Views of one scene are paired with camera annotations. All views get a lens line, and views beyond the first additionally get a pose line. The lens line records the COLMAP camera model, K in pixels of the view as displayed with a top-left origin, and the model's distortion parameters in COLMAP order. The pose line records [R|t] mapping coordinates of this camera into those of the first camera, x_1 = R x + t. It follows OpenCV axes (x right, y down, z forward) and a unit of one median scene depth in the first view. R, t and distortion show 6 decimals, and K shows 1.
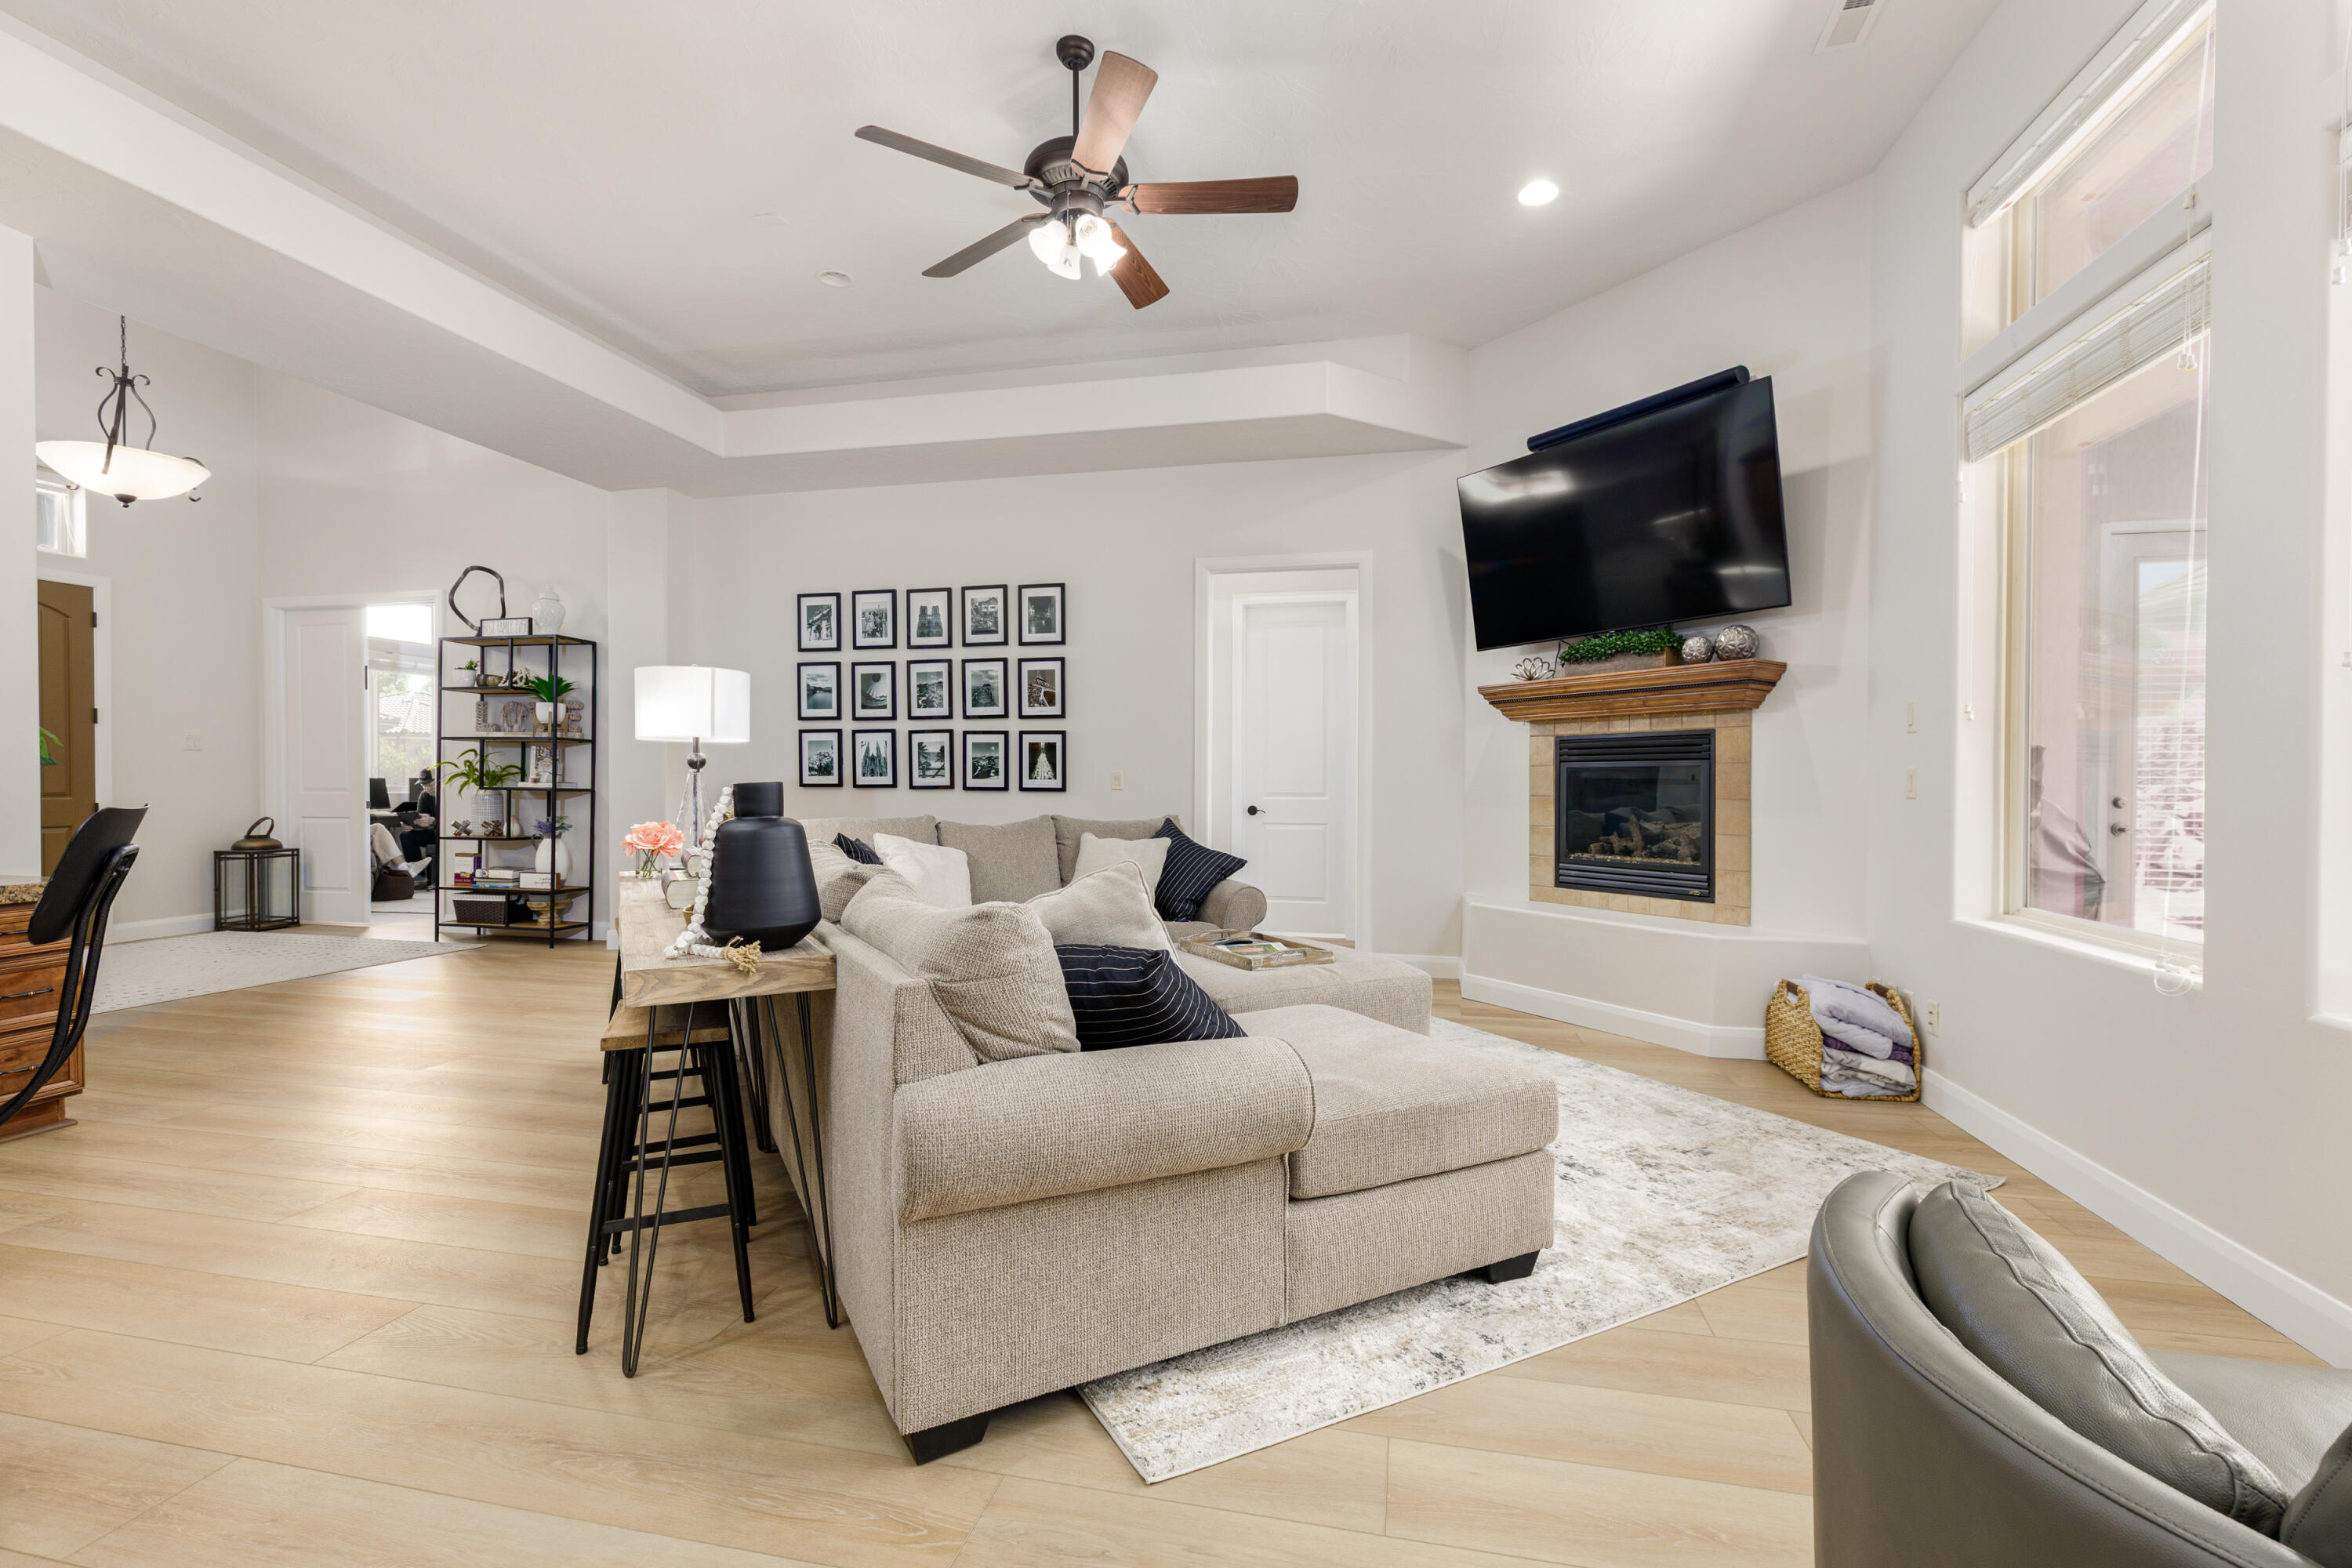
lens RADIAL K [[1048.3, 0, 1171.7], [0, 1048.3, 788.3], [0, 0, 1]] dist [0.005577, -0.000751]
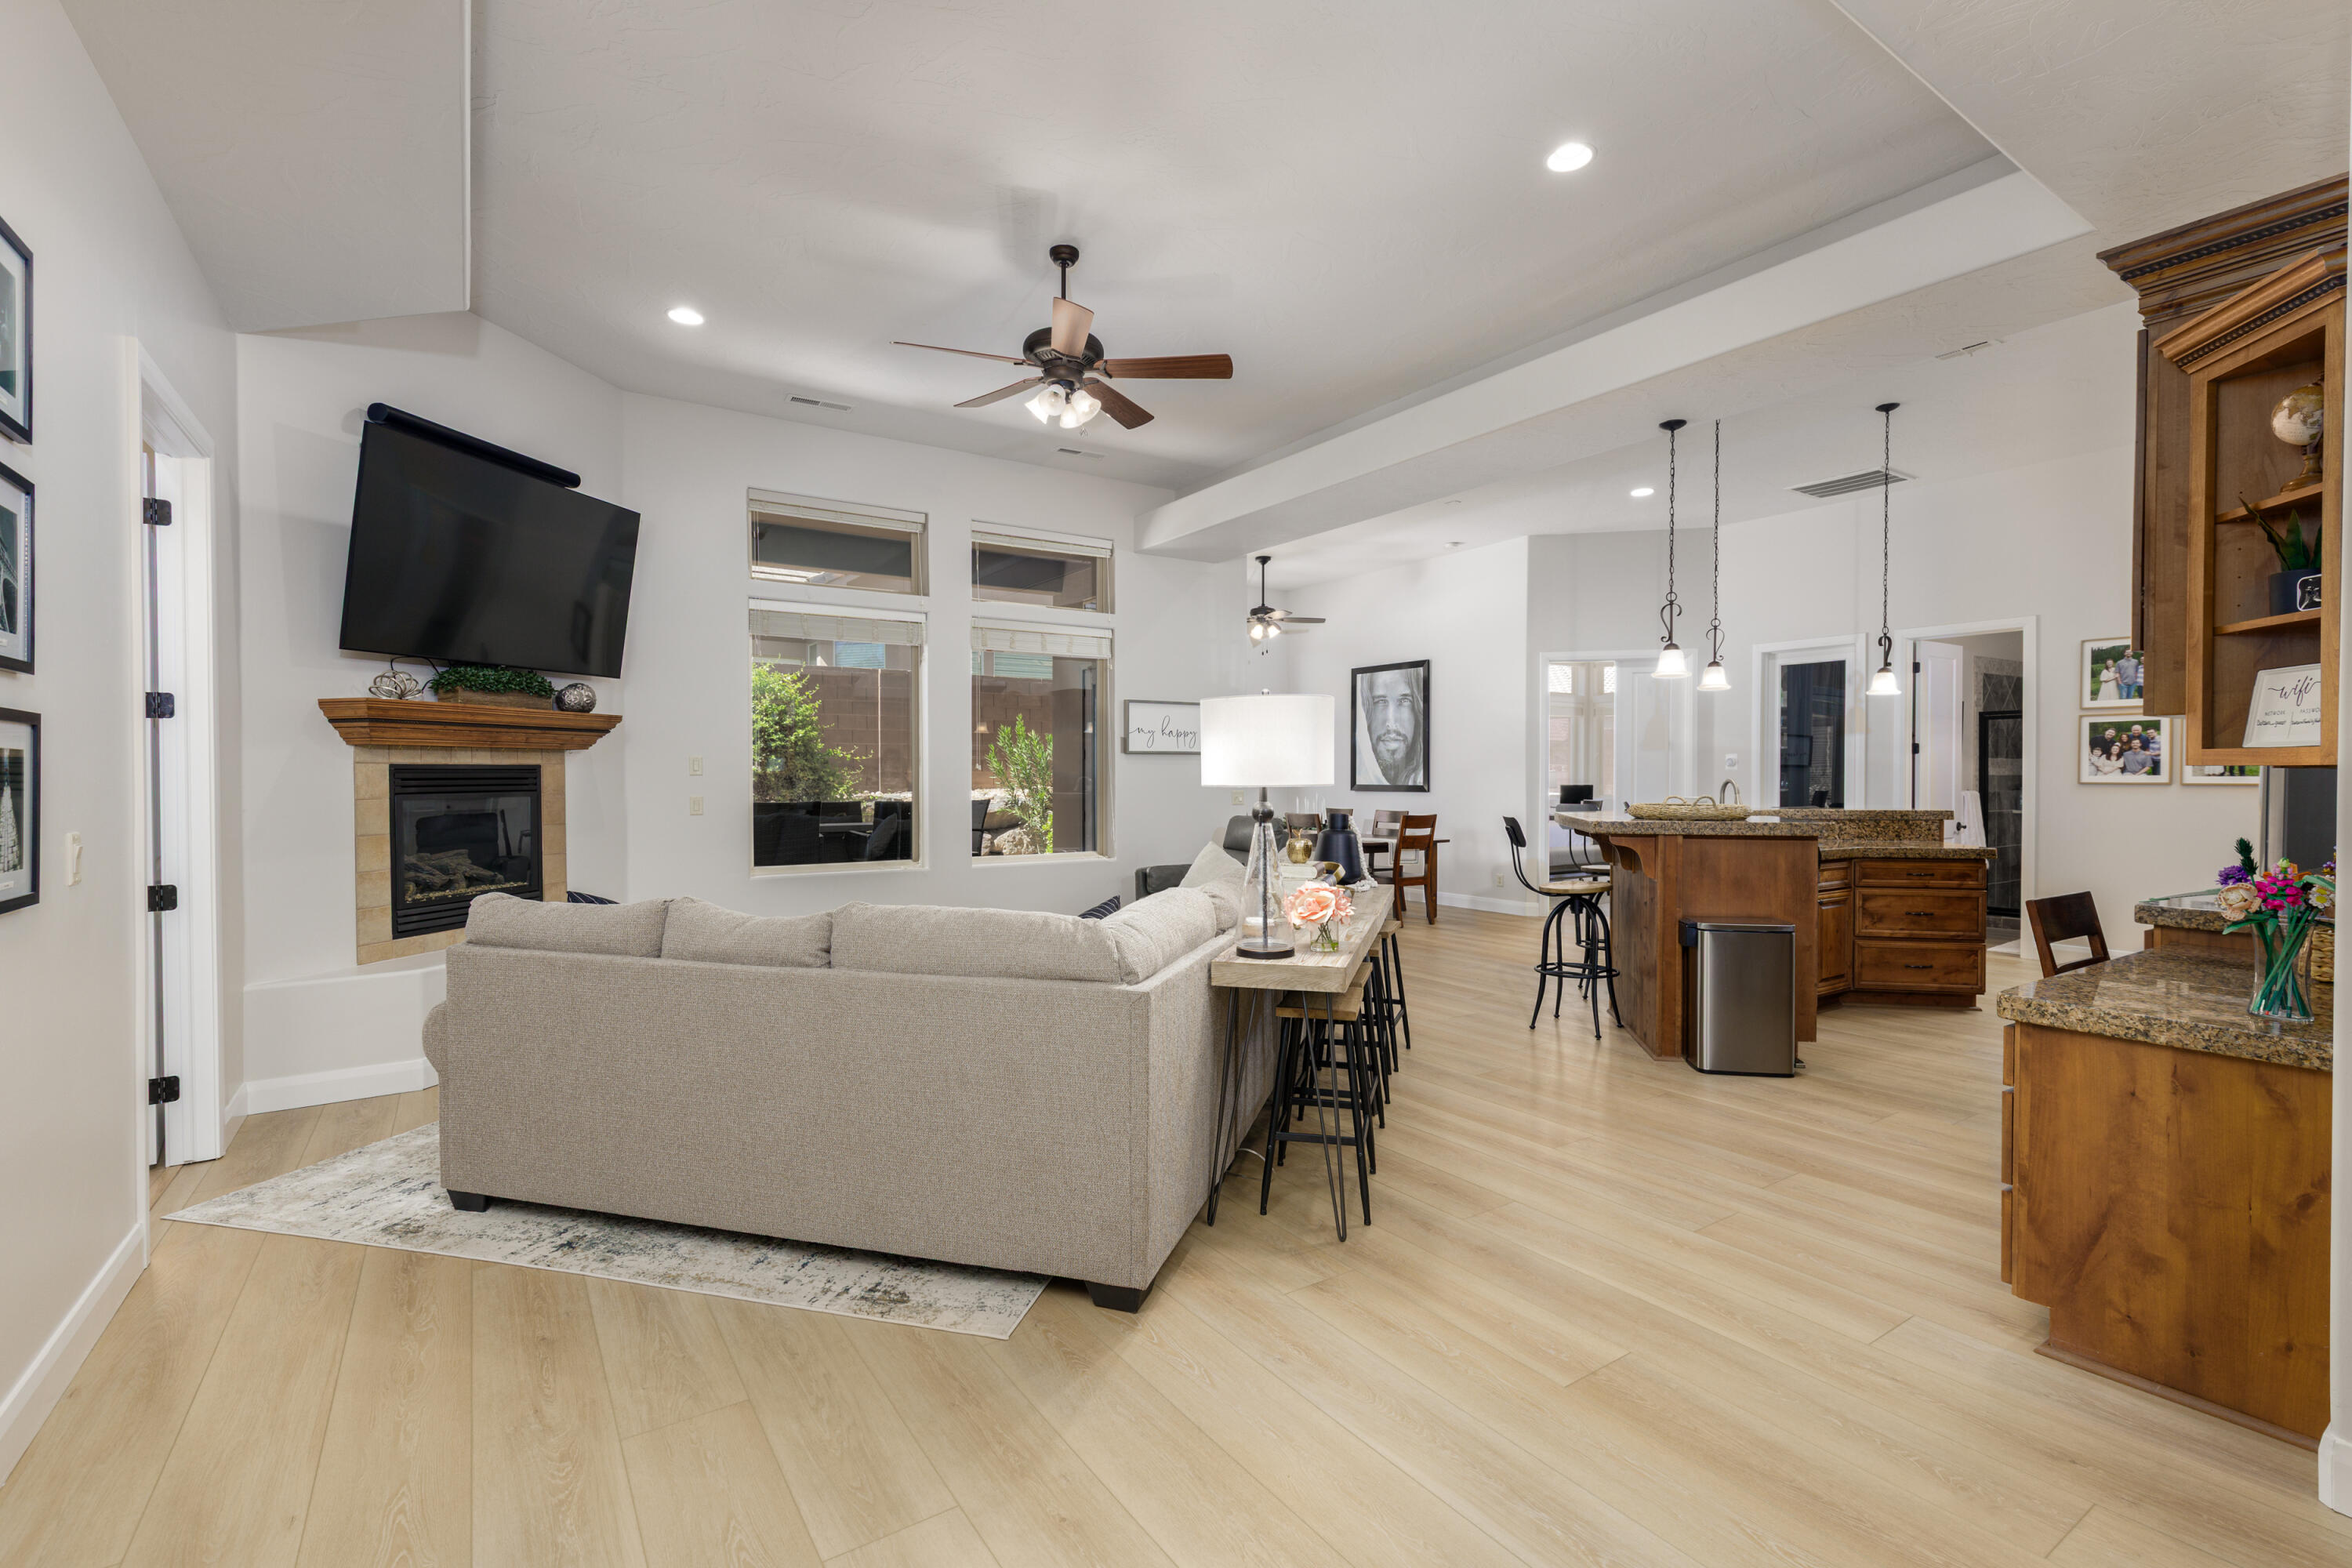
lens RADIAL K [[1048.3, 0, 1171.7], [0, 1048.3, 788.3], [0, 0, 1]] dist [0.005577, -0.000751]
pose [[-0.726034, -0.011567, 0.687562, -0.575771], [0.004819, 0.999748, 0.021908, -0.038114], [-0.687642, 0.019219, -0.725795, 0.989874]]
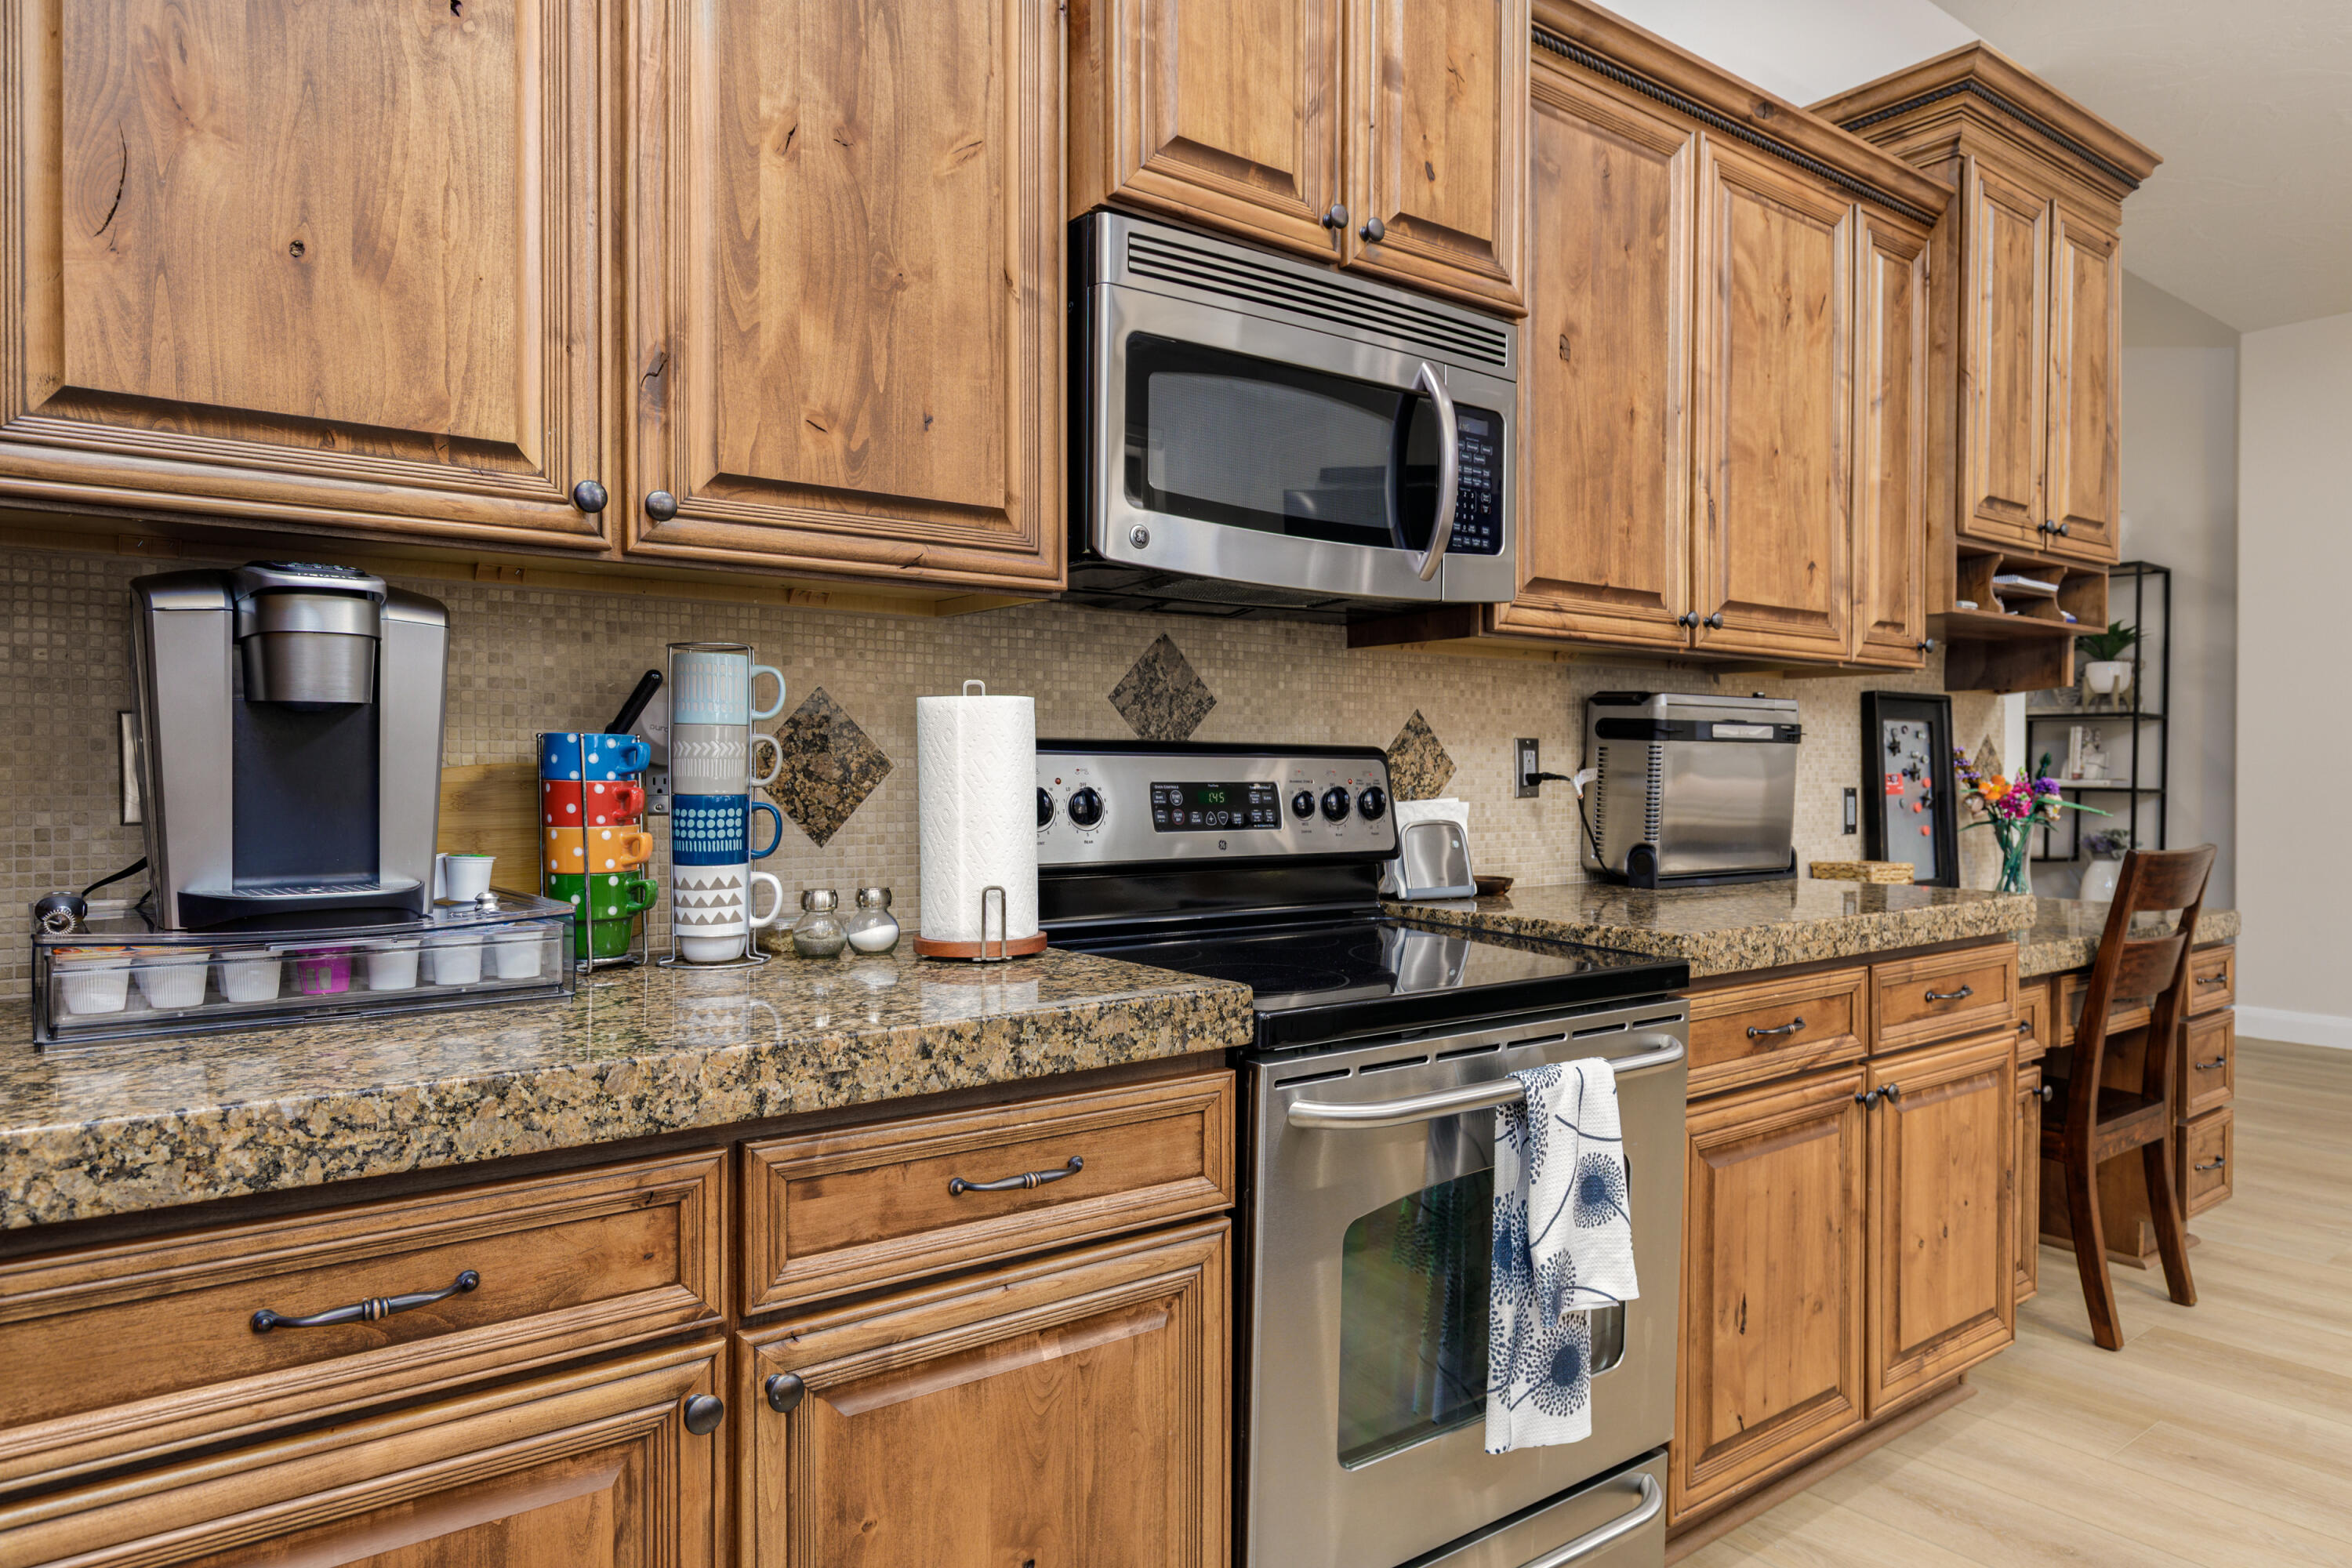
lens RADIAL K [[1467.5, 0, 1176.0], [0, 1467.5, 784.0], [0, 0, 1]] dist [0.000645, -0.000738]
pose [[0.772776, 0.007187, -0.634638, -0.495401], [-0.008401, 0.999964, 0.001094, 0.001457], [0.634623, 0.004486, 0.772809, -0.127625]]
